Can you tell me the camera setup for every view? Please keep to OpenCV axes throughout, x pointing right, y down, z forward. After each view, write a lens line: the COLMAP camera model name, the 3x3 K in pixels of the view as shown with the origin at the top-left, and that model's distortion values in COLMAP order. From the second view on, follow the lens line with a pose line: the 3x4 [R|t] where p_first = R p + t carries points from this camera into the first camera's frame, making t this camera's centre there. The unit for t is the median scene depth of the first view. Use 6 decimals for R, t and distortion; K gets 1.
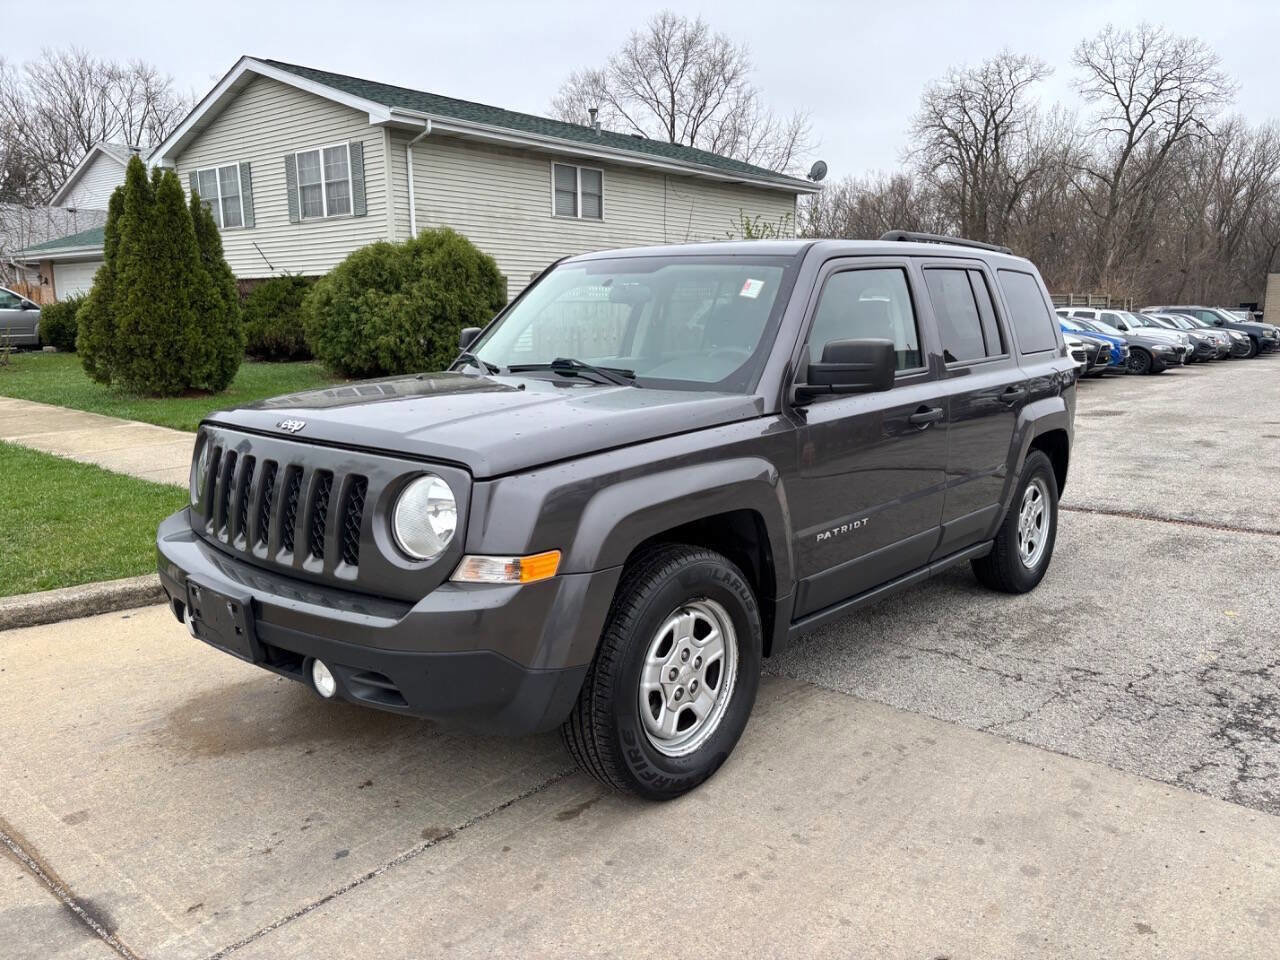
lens RADIAL K [[964.4, 0, 650.2], [0, 964.4, 484.5], [0, 0, 1]] dist [0.039049, -0.035209]
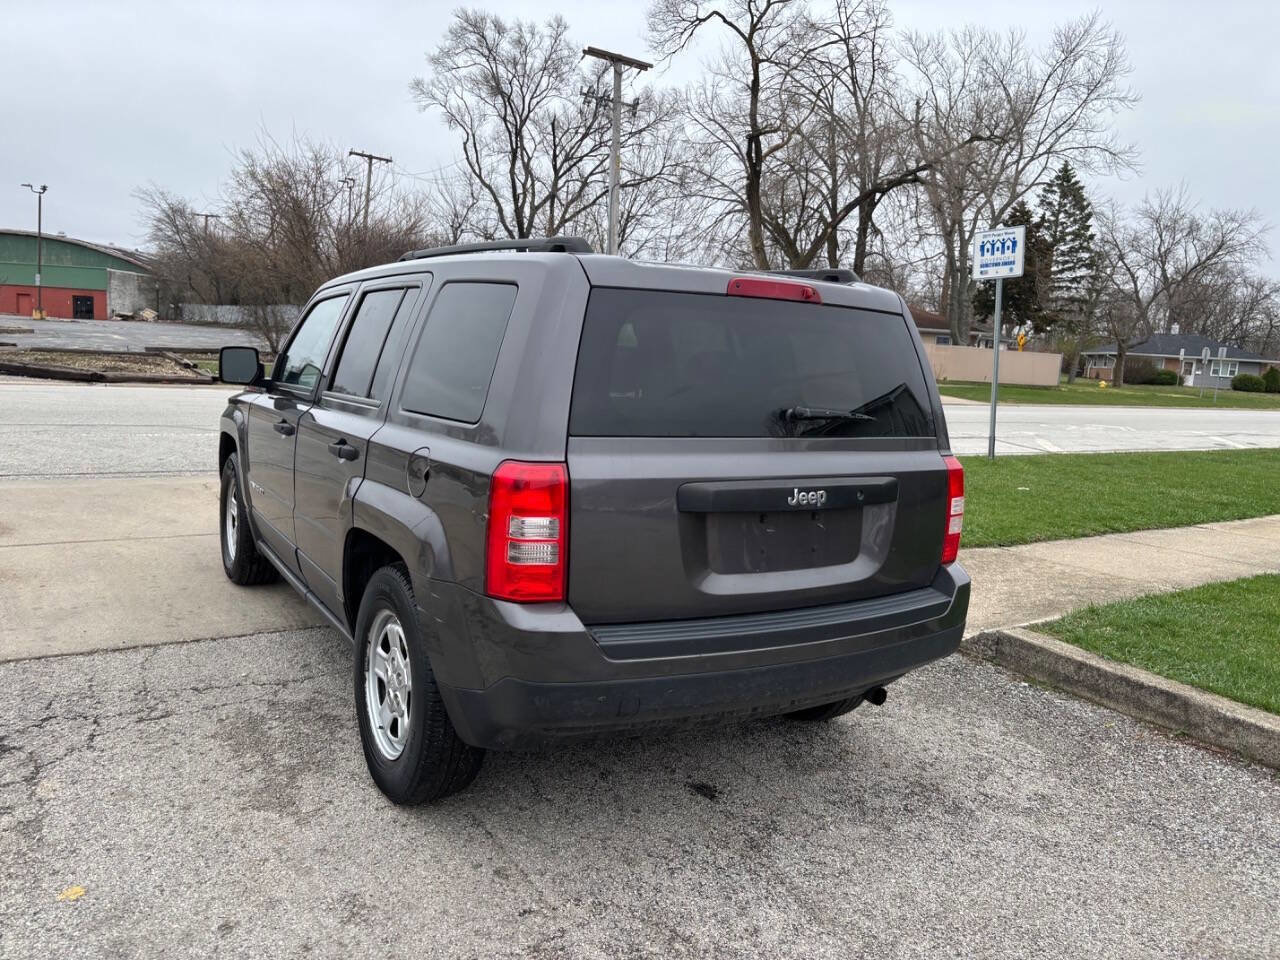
lens RADIAL K [[971.6, 0, 660.3], [0, 971.6, 476.6], [0, 0, 1]] dist [0.031538, -0.028455]
pose [[-0.288630, 0.110263, -0.951070, 0.332749], [-0.231193, 0.955925, 0.180988, -0.086322], [0.929108, 0.272119, -0.250417, 0.462072]]
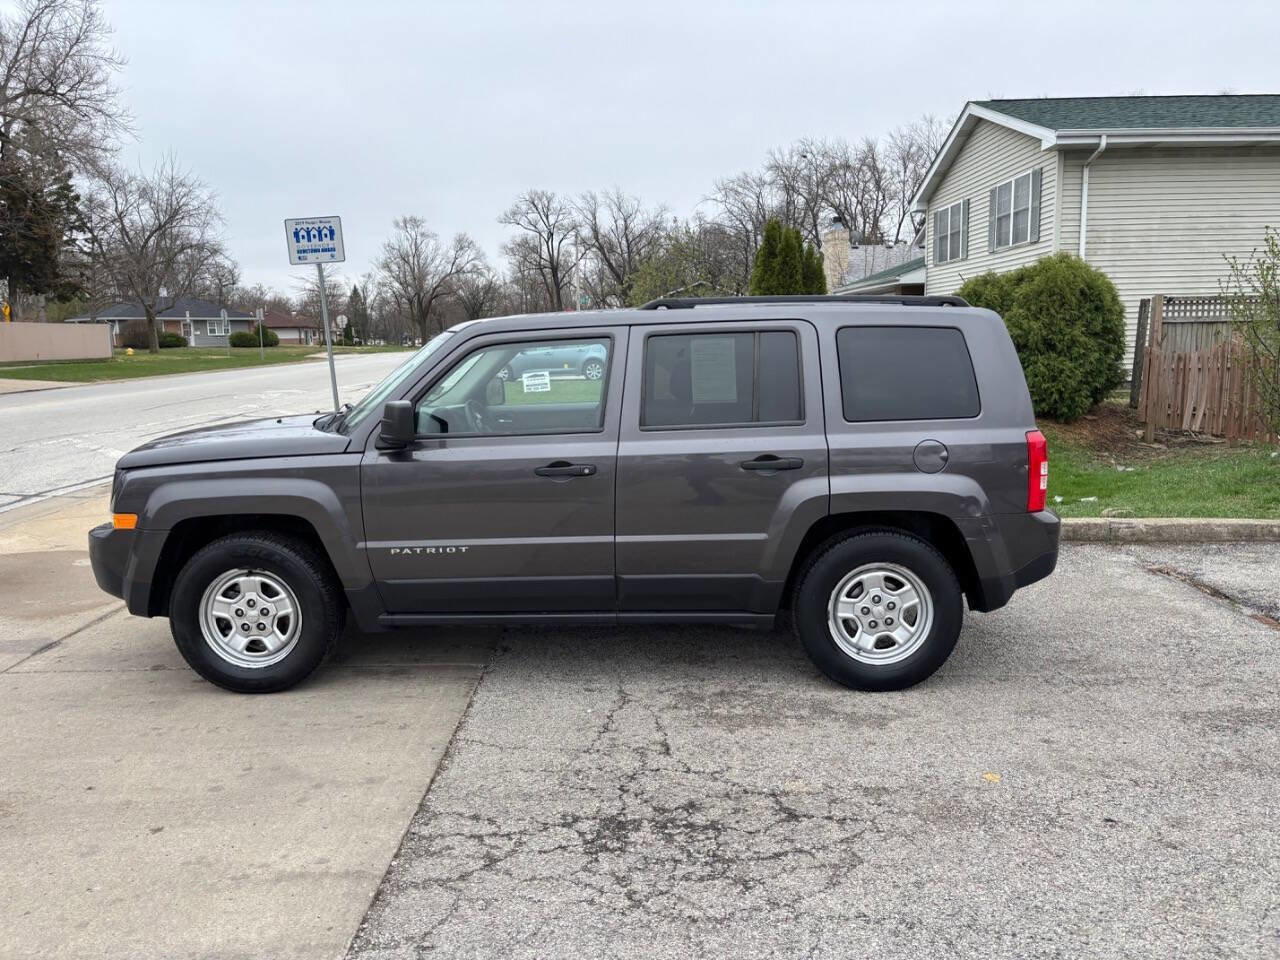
lens RADIAL K [[964.4, 0, 650.2], [0, 964.4, 484.5], [0, 0, 1]] dist [0.039049, -0.035209]
pose [[0.641332, 0.111876, -0.759063, 0.328647], [-0.124268, 0.991396, 0.041125, -0.031241], [0.757133, 0.067952, 0.649717, 0.097456]]
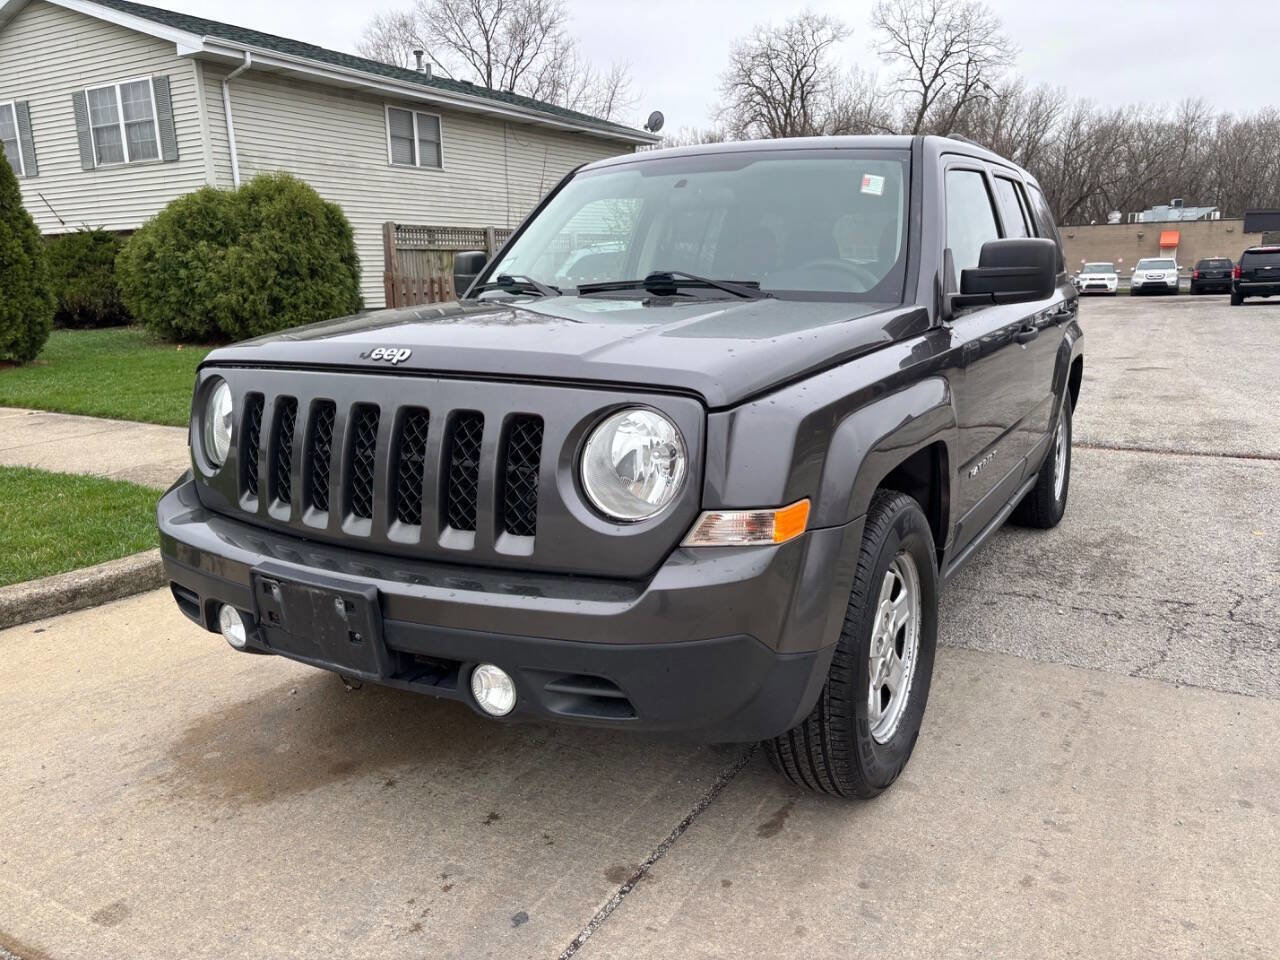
lens RADIAL K [[964.4, 0, 650.2], [0, 964.4, 484.5], [0, 0, 1]] dist [0.039049, -0.035209]
pose [[0.982150, -0.056880, 0.179295, -0.062825], [0.049981, 0.997834, 0.042768, 0.003225], [-0.181340, -0.033043, 0.982865, 0.047496]]
